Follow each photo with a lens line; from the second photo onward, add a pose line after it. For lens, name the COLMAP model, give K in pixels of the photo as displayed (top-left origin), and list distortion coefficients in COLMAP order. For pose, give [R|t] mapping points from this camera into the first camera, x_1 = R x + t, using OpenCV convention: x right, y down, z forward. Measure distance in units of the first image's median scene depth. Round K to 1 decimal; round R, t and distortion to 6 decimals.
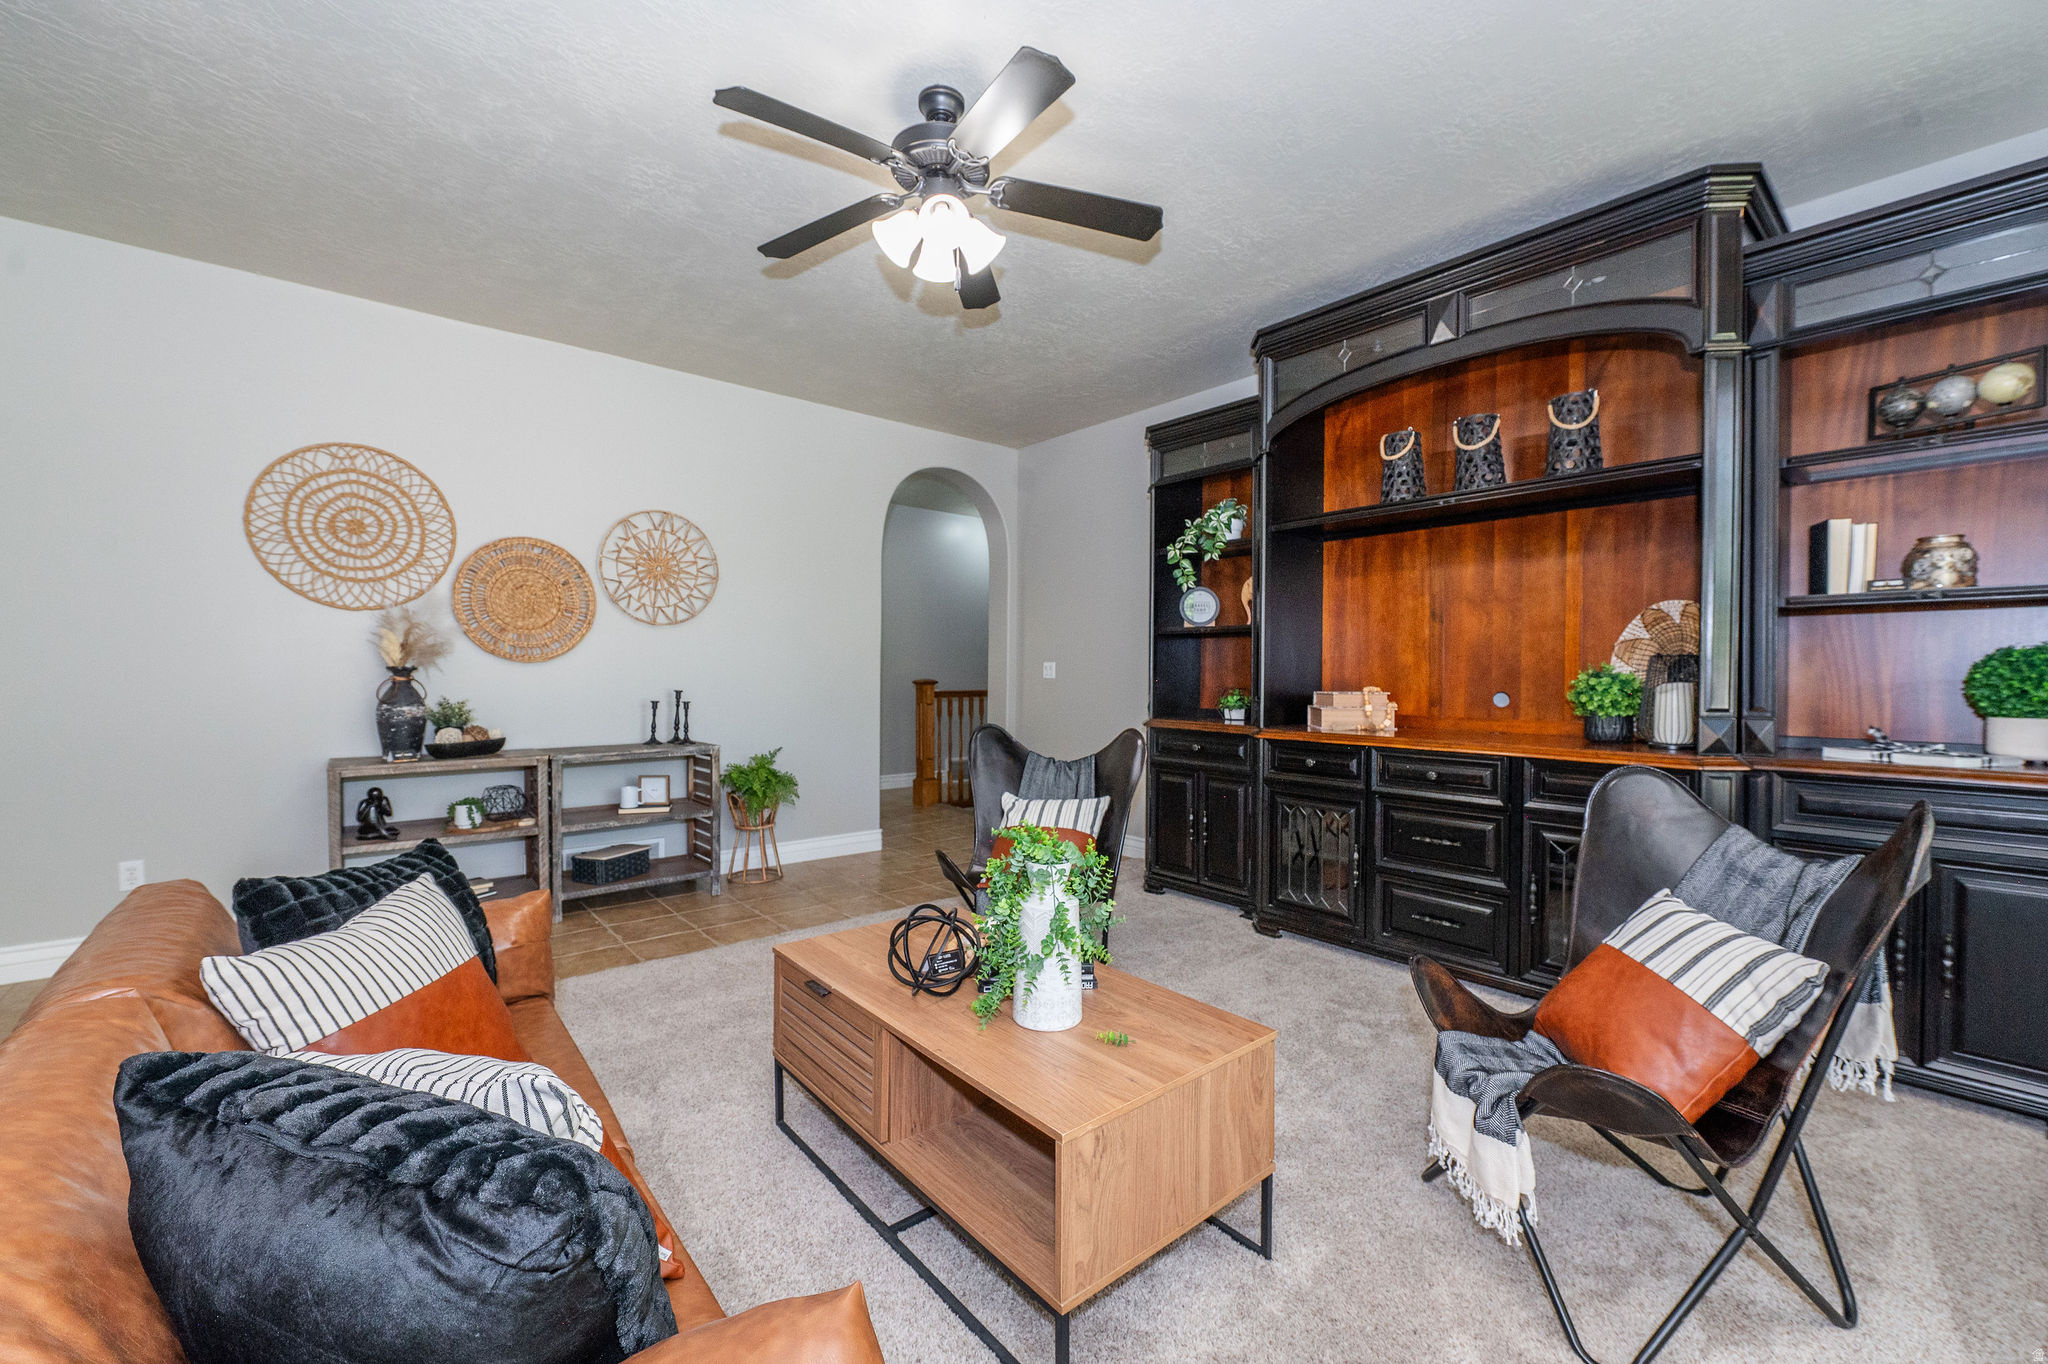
lens RADIAL K [[818.1, 0, 1024.0], [0, 818.1, 682.0], [0, 0, 1]] dist [-0.000725, -0.000078]
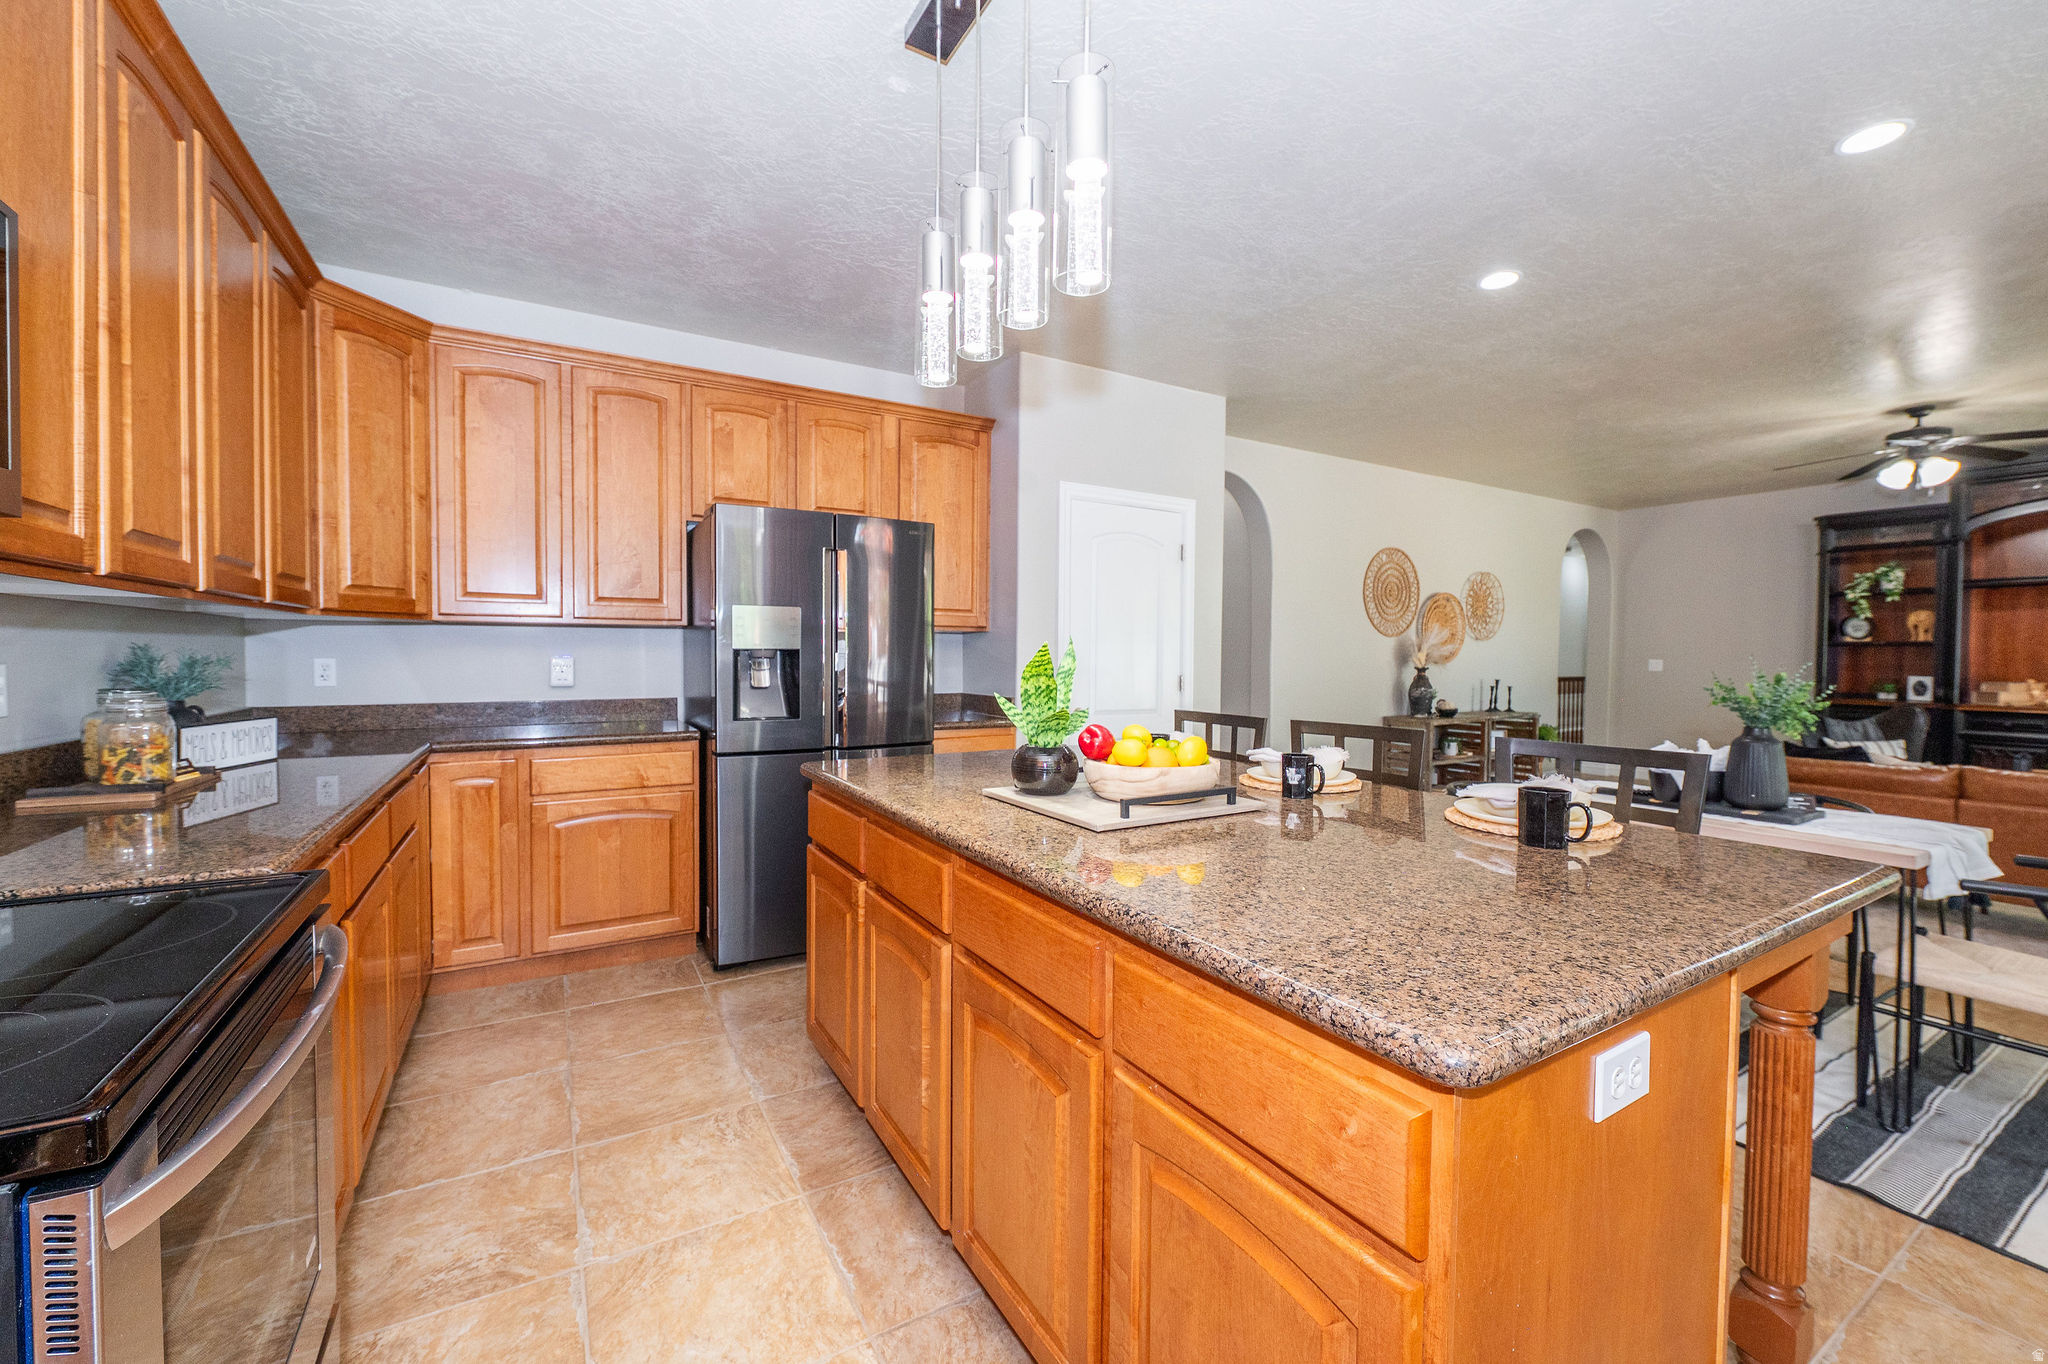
lens RADIAL K [[818.1, 0, 1024.0], [0, 818.1, 682.0], [0, 0, 1]] dist [-0.000725, -0.000078]
pose [[0.987649, 0.003877, -0.156636, -1.154346], [-0.000644, 0.999786, 0.020688, -0.019218], [0.156682, -0.020331, 0.987440, -0.830480]]
